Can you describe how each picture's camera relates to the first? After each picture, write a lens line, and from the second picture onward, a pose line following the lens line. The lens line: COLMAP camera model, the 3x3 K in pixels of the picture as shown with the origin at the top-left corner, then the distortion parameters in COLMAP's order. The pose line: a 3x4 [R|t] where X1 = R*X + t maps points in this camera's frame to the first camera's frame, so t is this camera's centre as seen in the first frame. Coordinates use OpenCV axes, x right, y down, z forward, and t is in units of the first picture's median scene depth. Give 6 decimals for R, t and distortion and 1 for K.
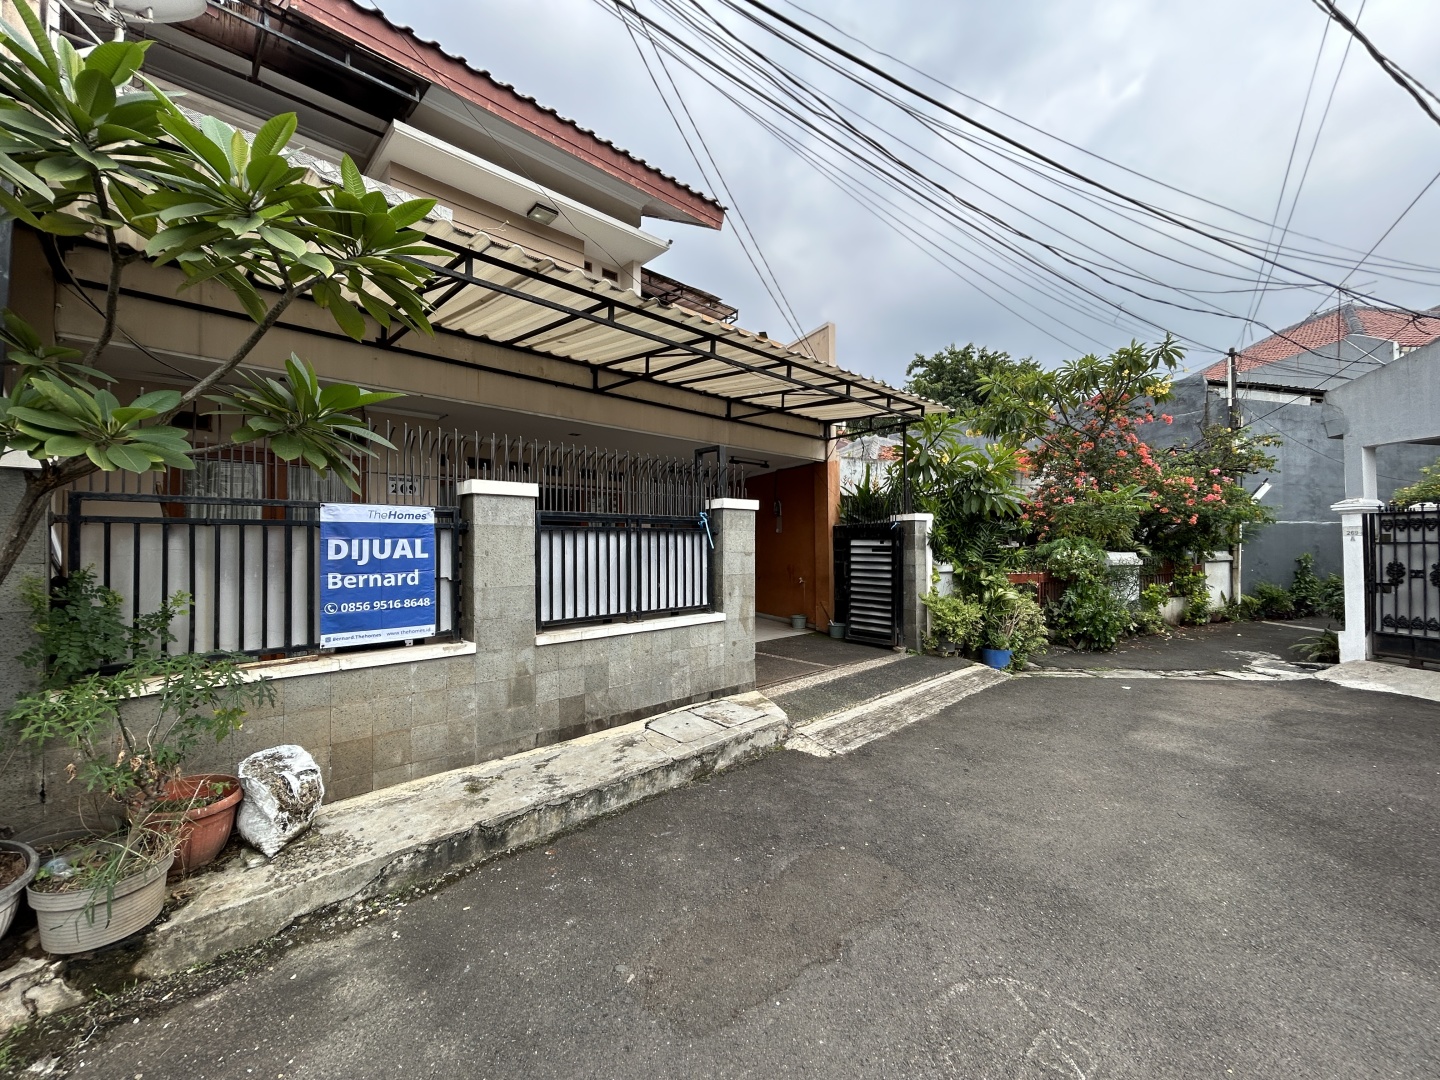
lens RADIAL K [[586.7, 0, 716.6], [0, 586.7, 536.8], [0, 0, 1]] dist [-0.001344, 0.002142]
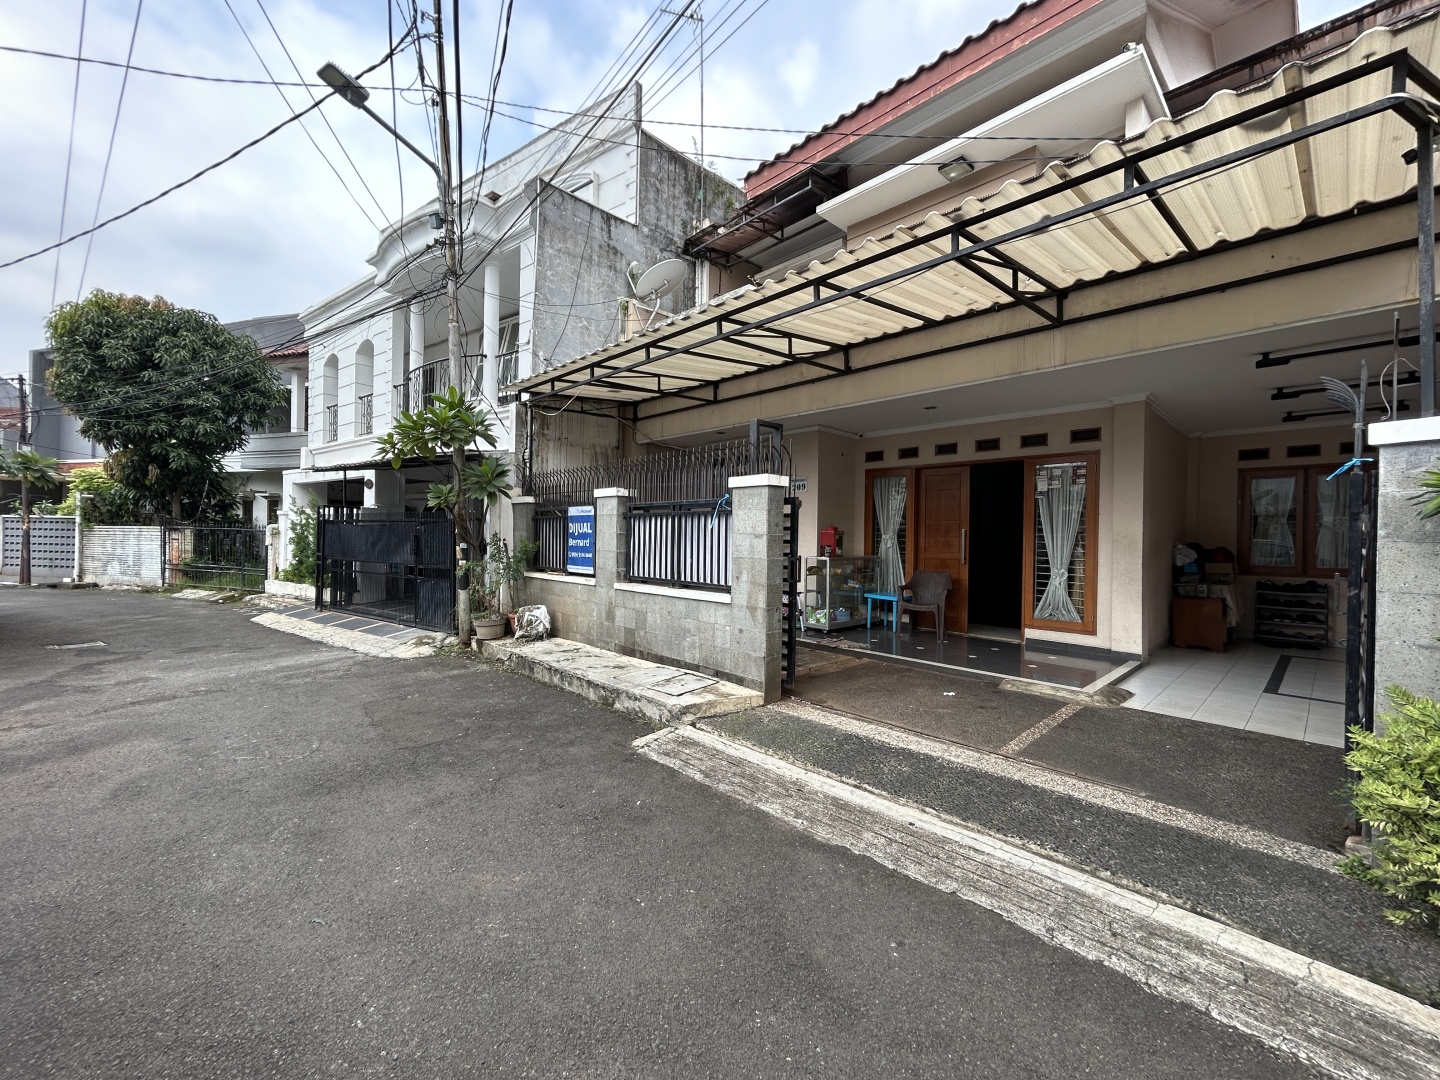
lens RADIAL K [[586.7, 0, 716.6], [0, 586.7, 536.8], [0, 0, 1]] dist [-0.001344, 0.002142]
pose [[-0.016651, 0.008987, -0.999821, 1.185684], [0.003667, 0.999953, 0.008927, 0.028378], [0.999855, -0.003517, -0.016683, 1.200818]]
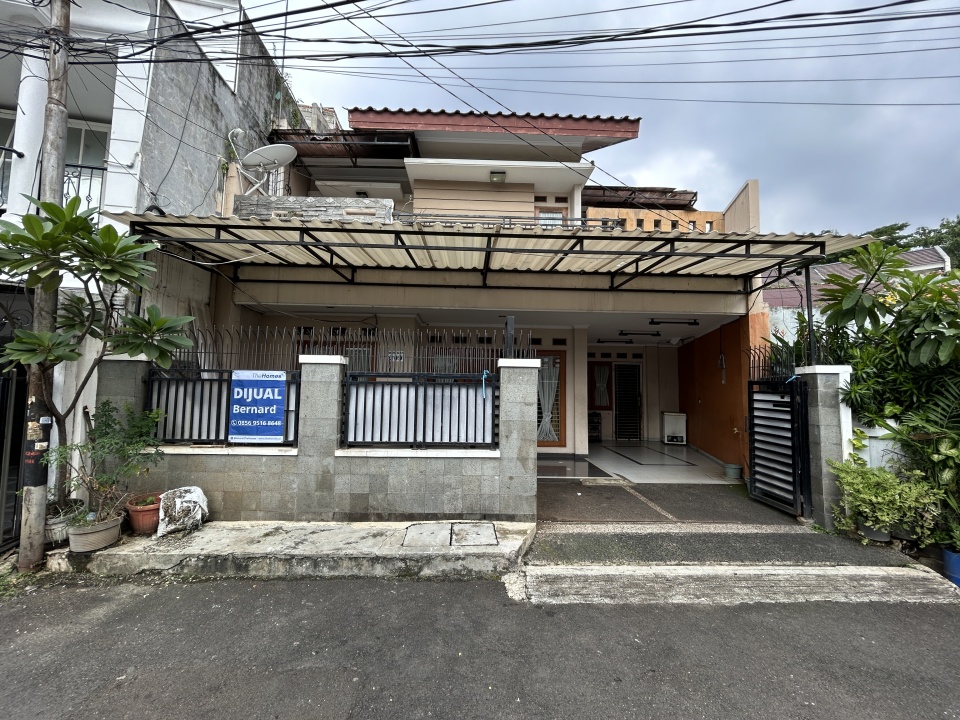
lens RADIAL K [[391.1, 0, 477.7], [0, 391.1, 357.9], [0, 0, 1]] dist [-0.001344, 0.002142]
pose [[0.736249, -0.032019, -0.675952, 0.655840], [-0.009582, 0.998287, -0.057724, -0.022987], [0.676642, 0.048976, 0.734681, 0.426896]]
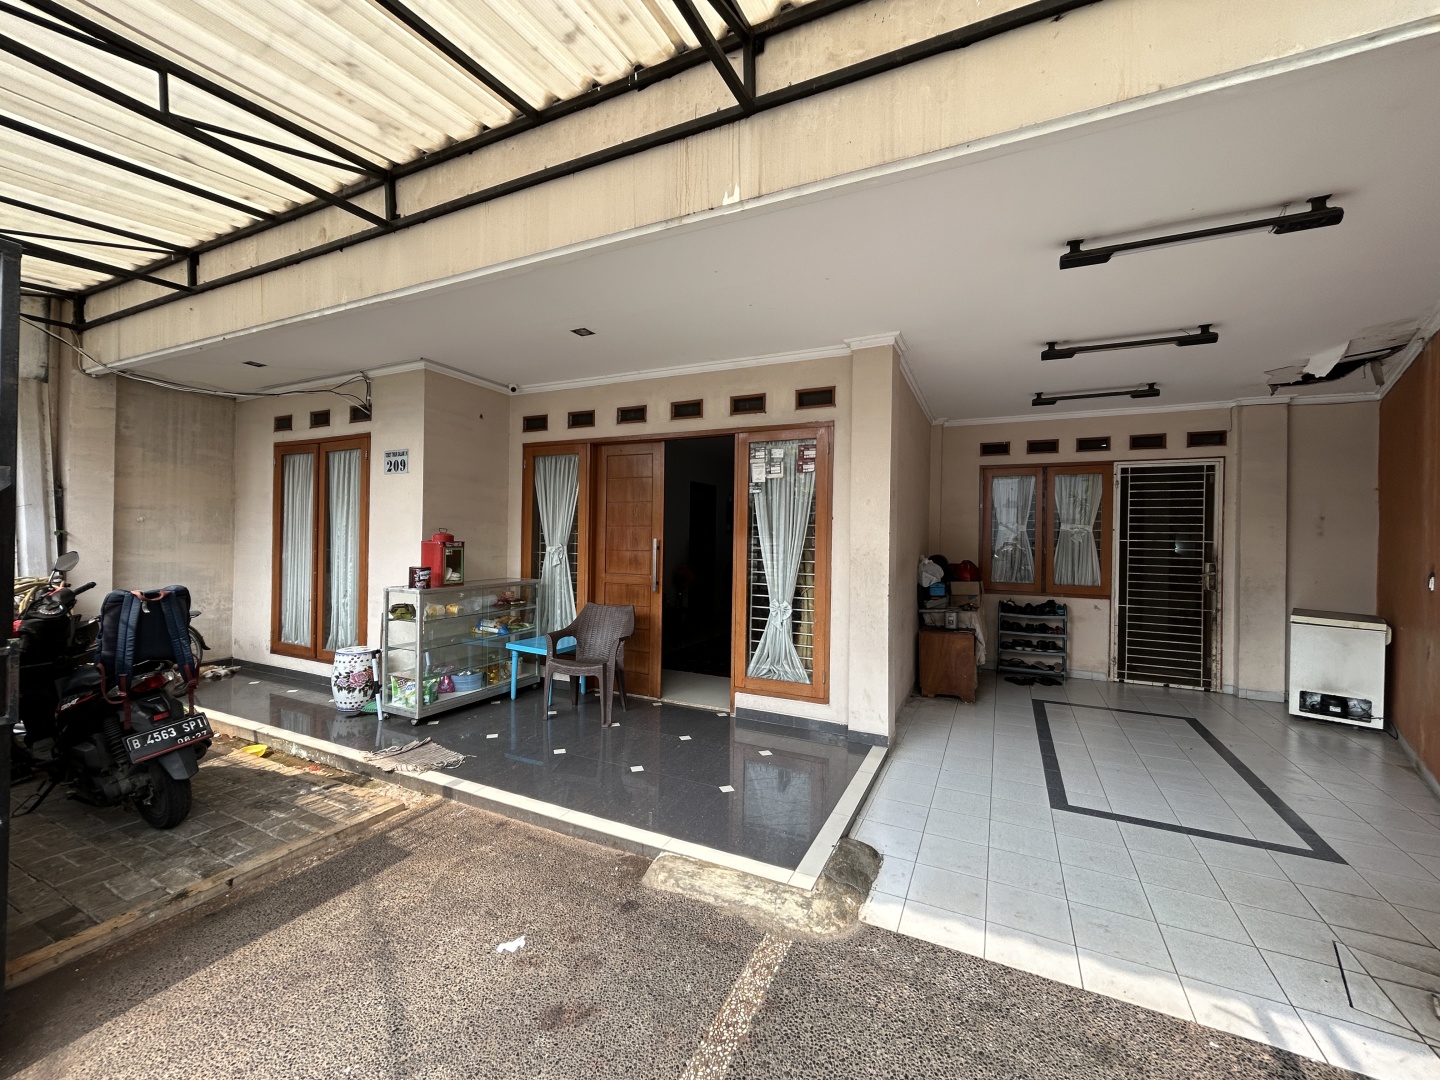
lens RADIAL K [[586.7, 0, 716.6], [0, 586.7, 536.8], [0, 0, 1]] dist [-0.001344, 0.002142]
pose [[0.339547, 0.010715, -0.940528, 0.525547], [-0.001405, 0.999940, 0.010884, 0.007469], [0.940588, -0.002375, 0.339542, 1.639045]]
